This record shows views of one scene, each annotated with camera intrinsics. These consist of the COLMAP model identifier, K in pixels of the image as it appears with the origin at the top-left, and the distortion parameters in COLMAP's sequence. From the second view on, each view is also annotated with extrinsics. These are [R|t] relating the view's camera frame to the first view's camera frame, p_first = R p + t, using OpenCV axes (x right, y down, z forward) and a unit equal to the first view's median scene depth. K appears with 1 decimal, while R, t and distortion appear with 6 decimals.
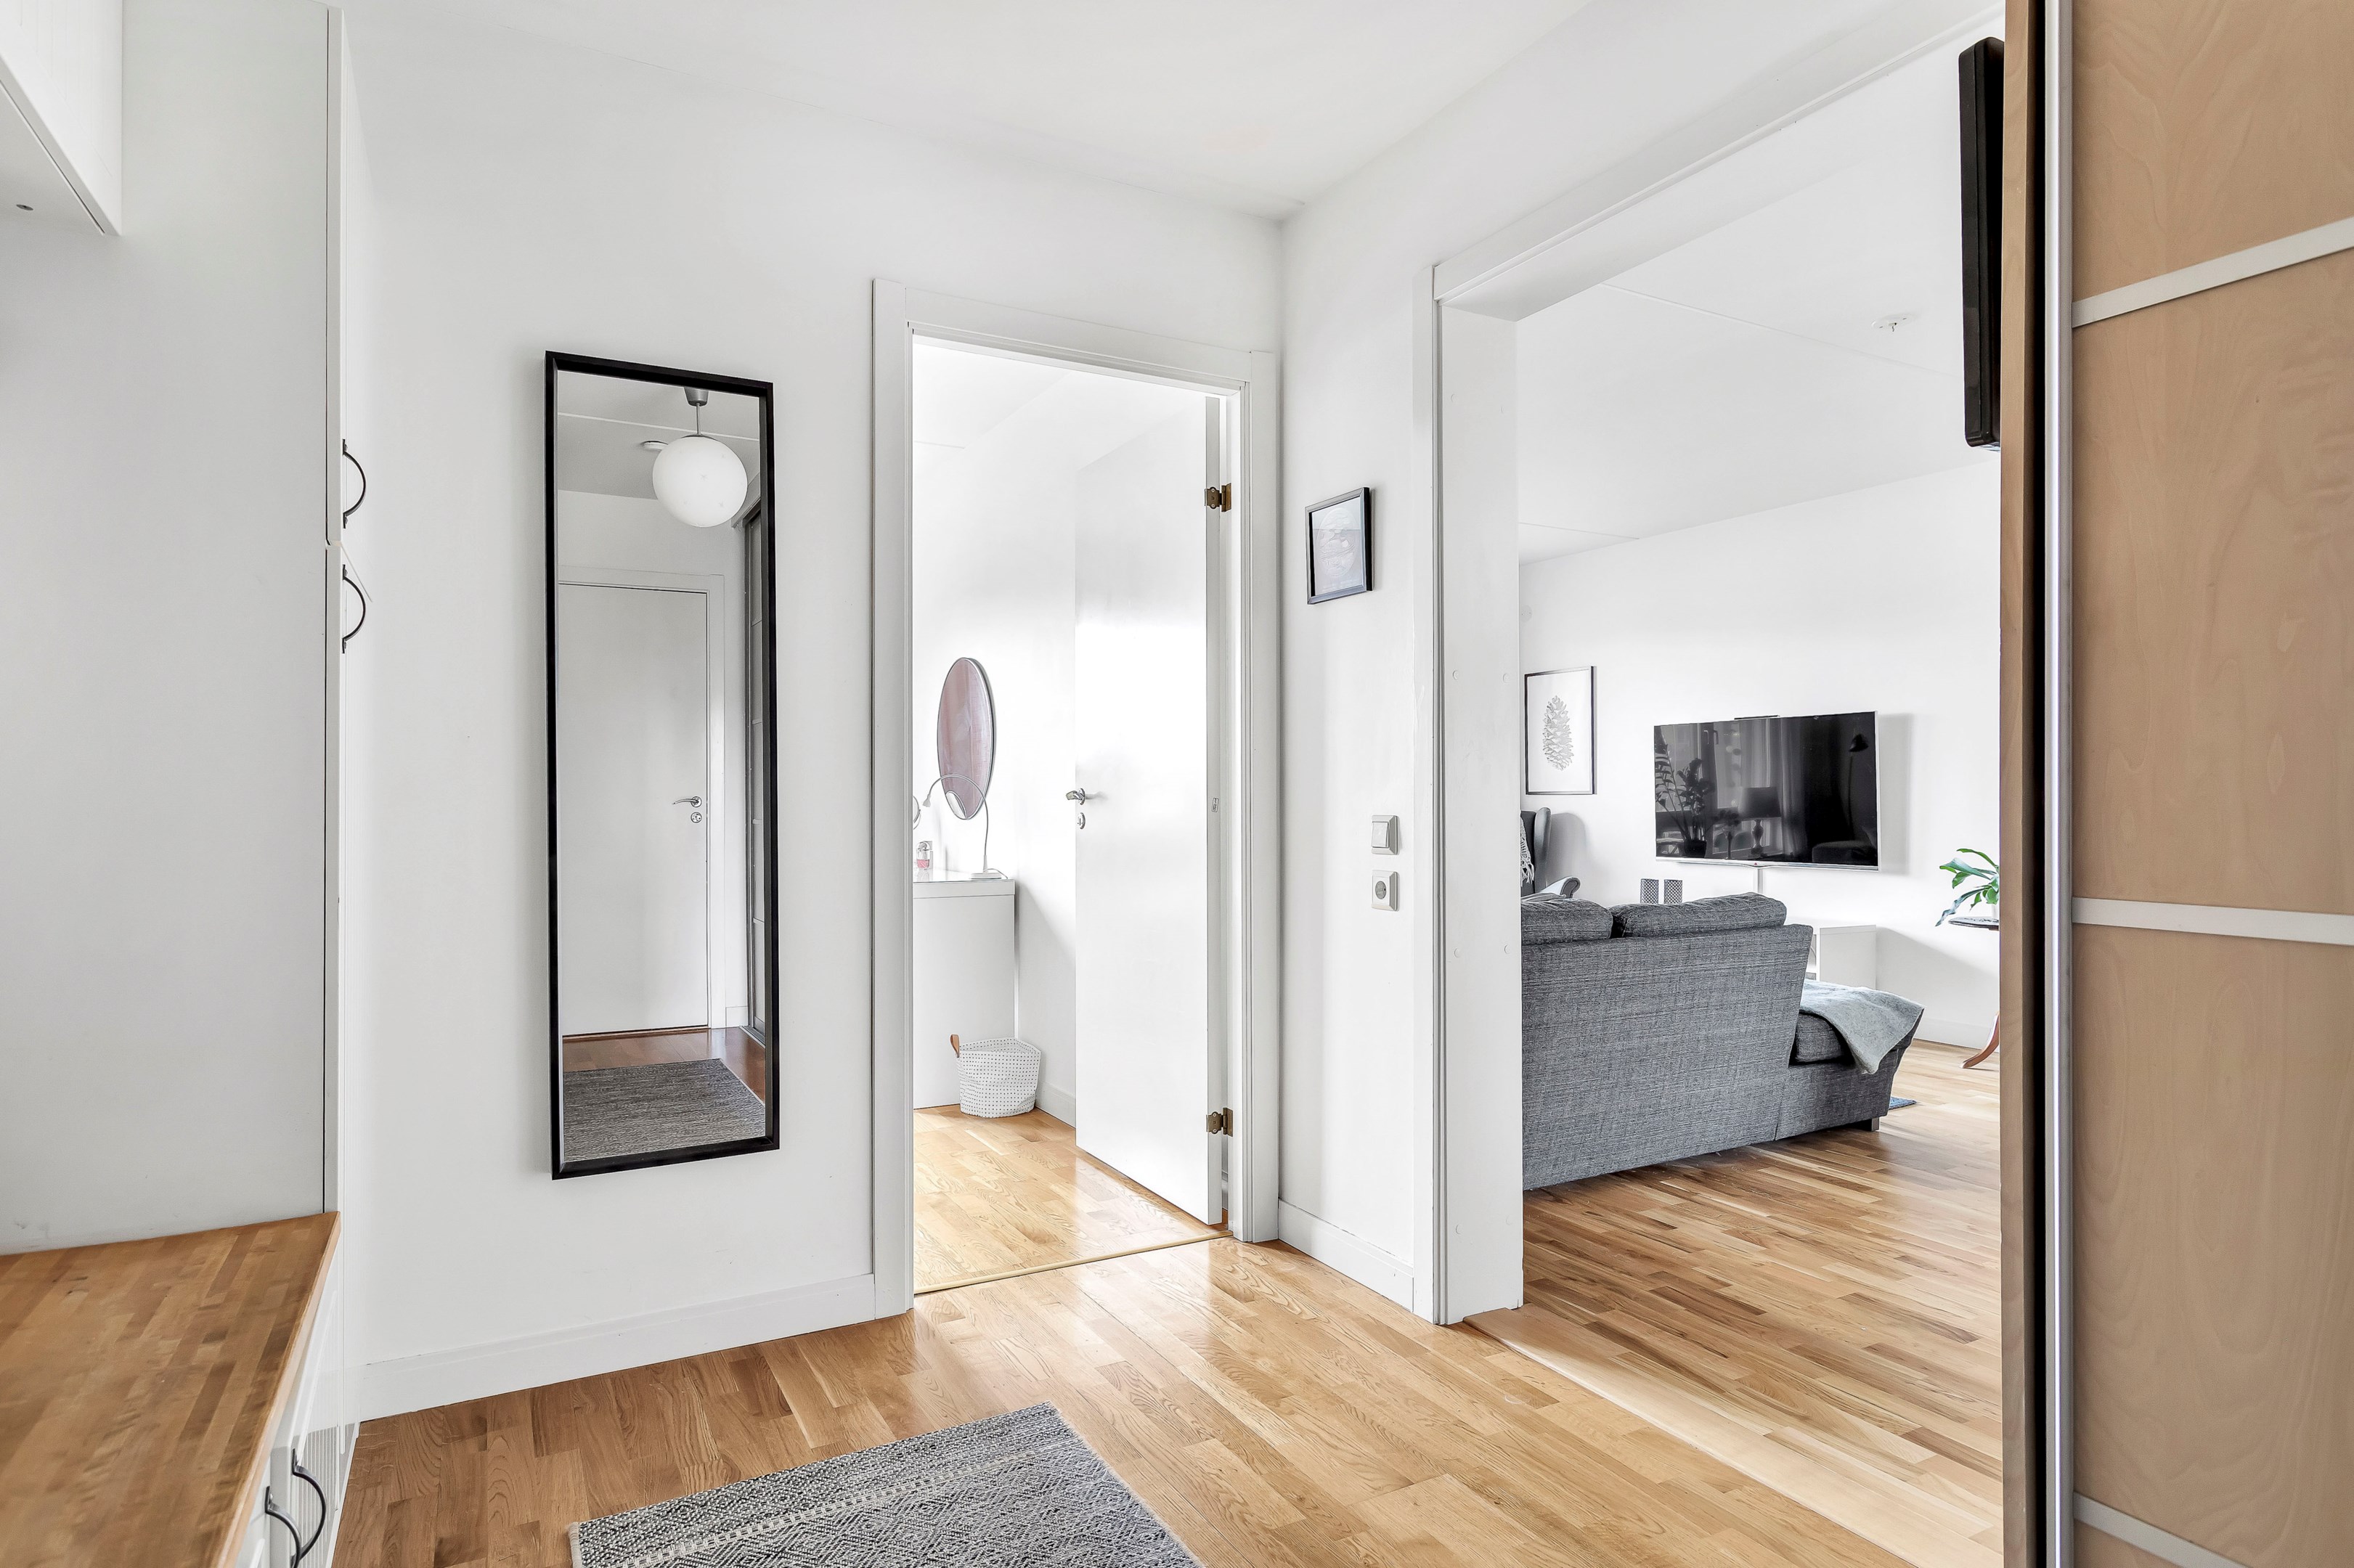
lens RADIAL K [[1308.8, 0, 1179.7], [0, 1308.8, 786.5], [0, 0, 1]] dist [-0.002314, -0.000116]
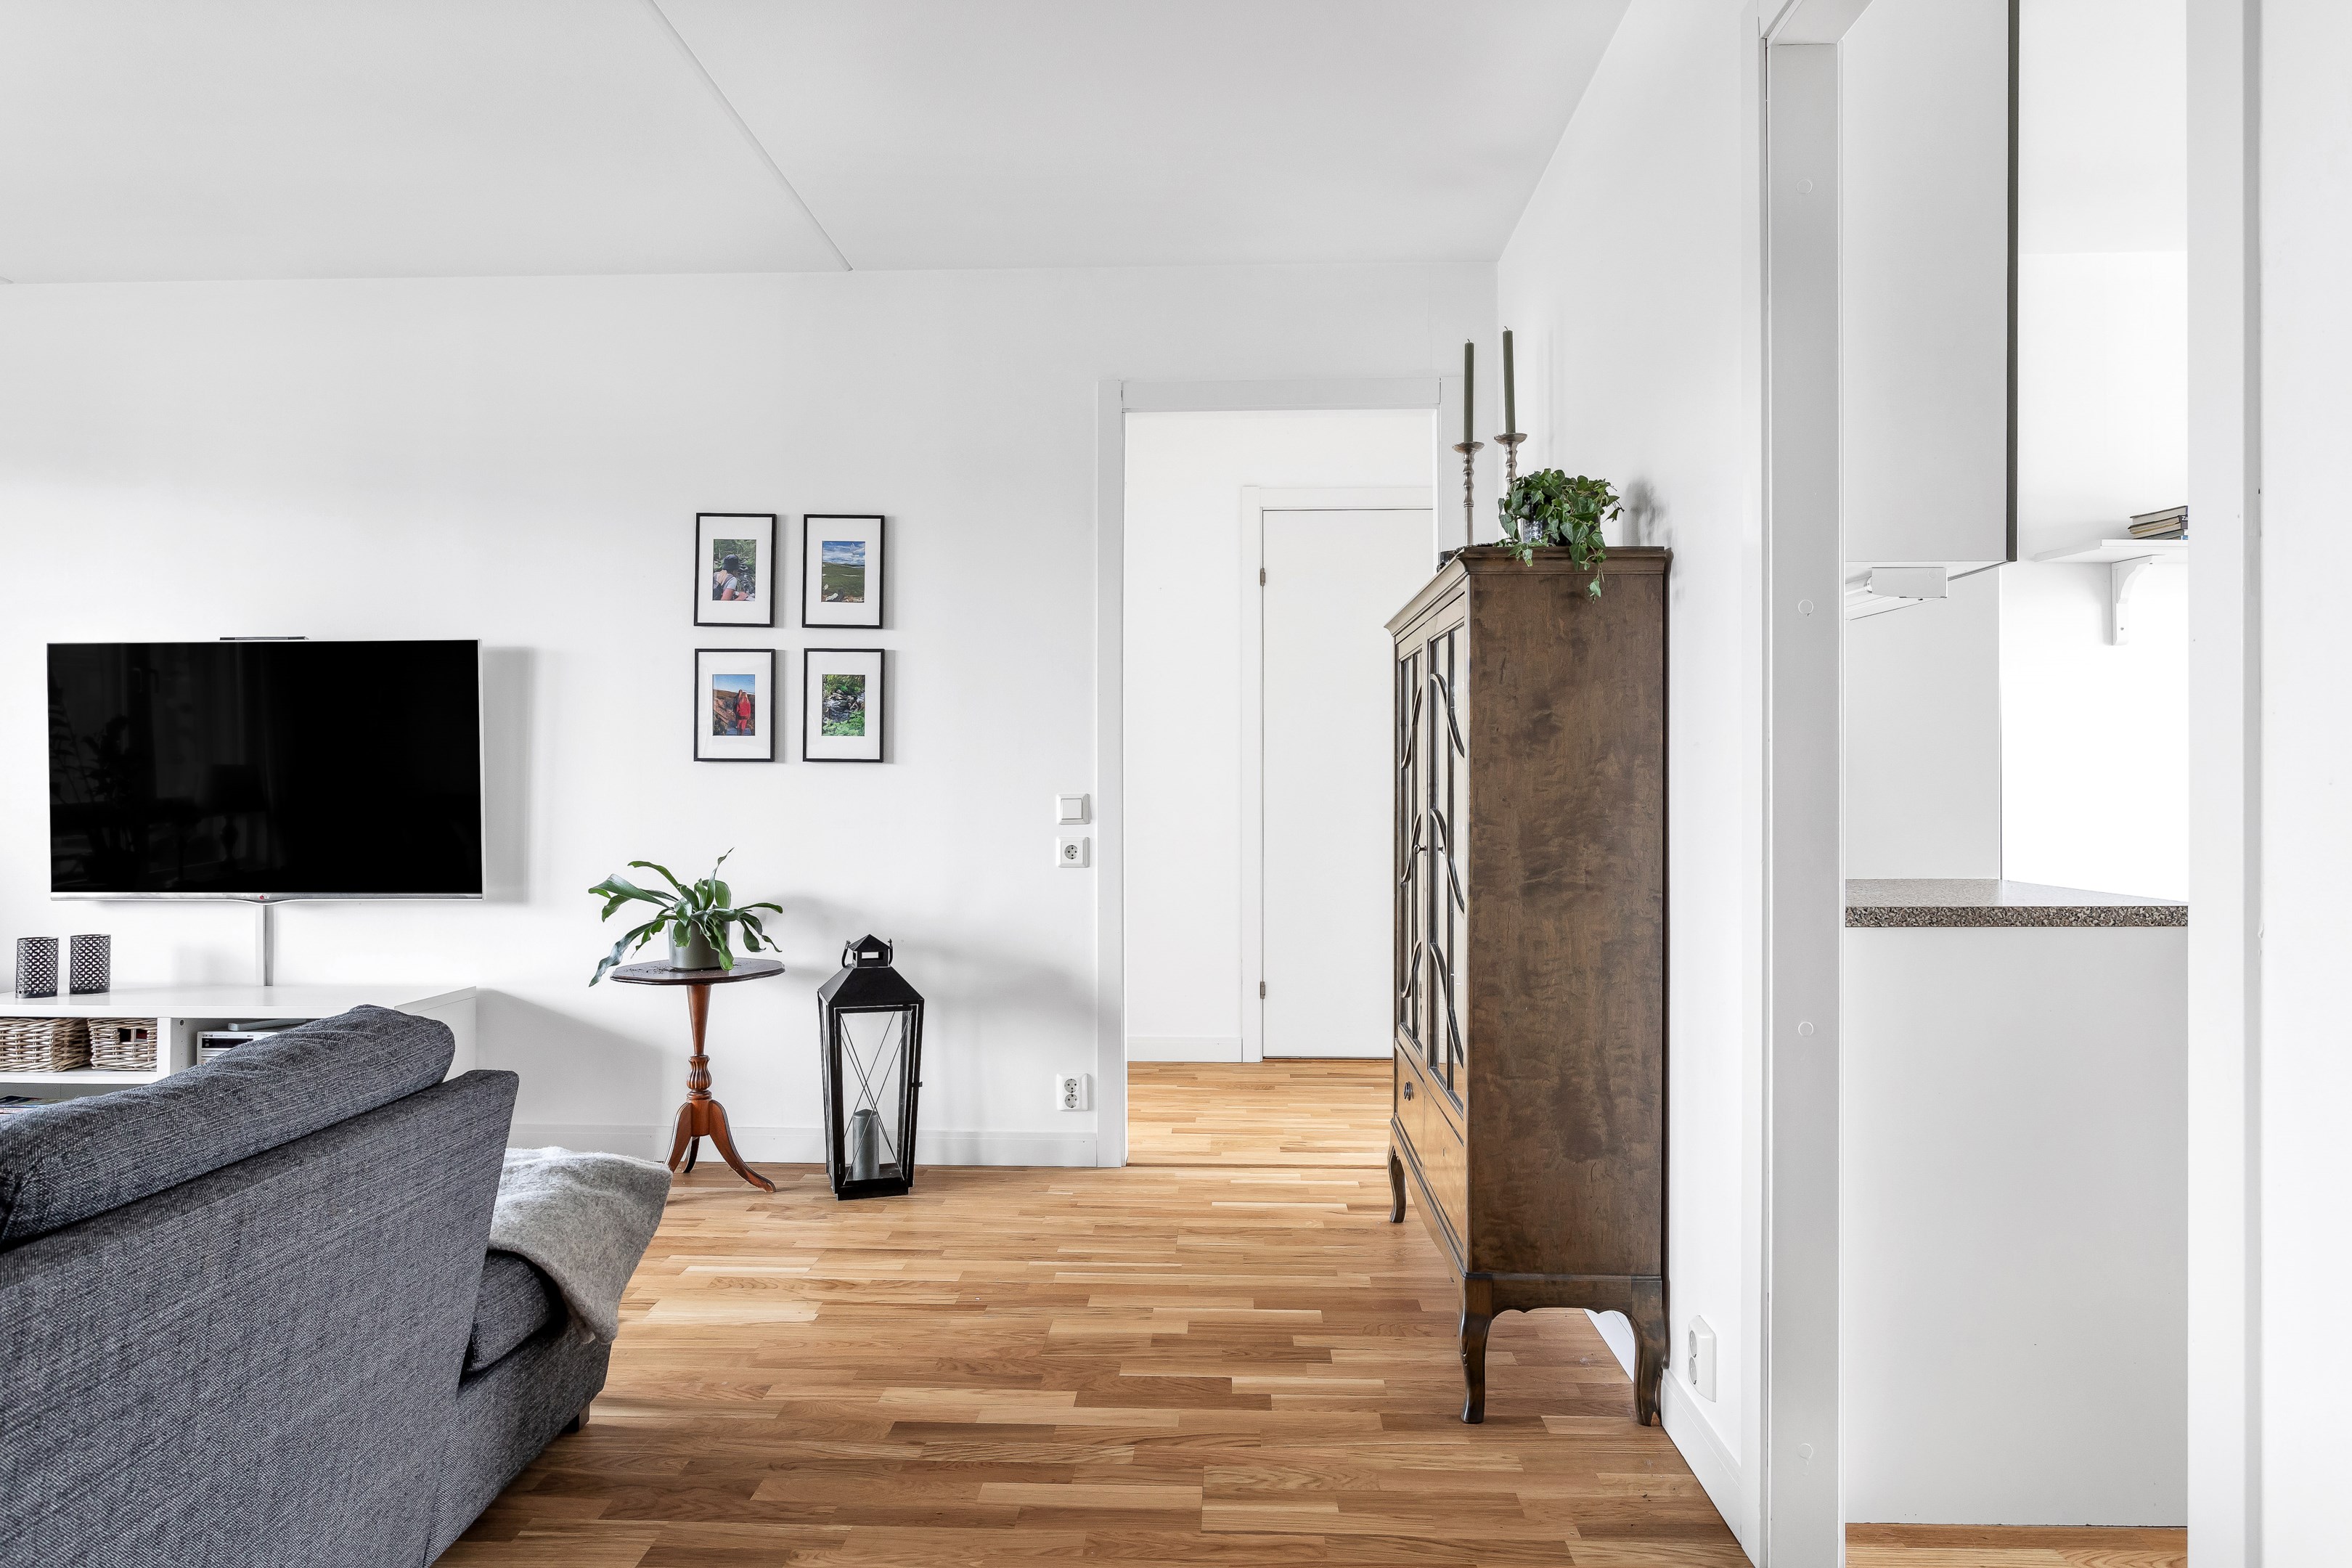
lens RADIAL K [[1429.8, 0, 1179.4], [0, 1429.8, 775.4], [0, 0, 1]] dist [-0.021855, 0.002057]
pose [[0.506134, 0.004643, 0.862442, 0.132542], [-0.008160, 0.999967, -0.000595, 0.004415], [-0.862416, -0.006736, 0.506155, 0.408310]]
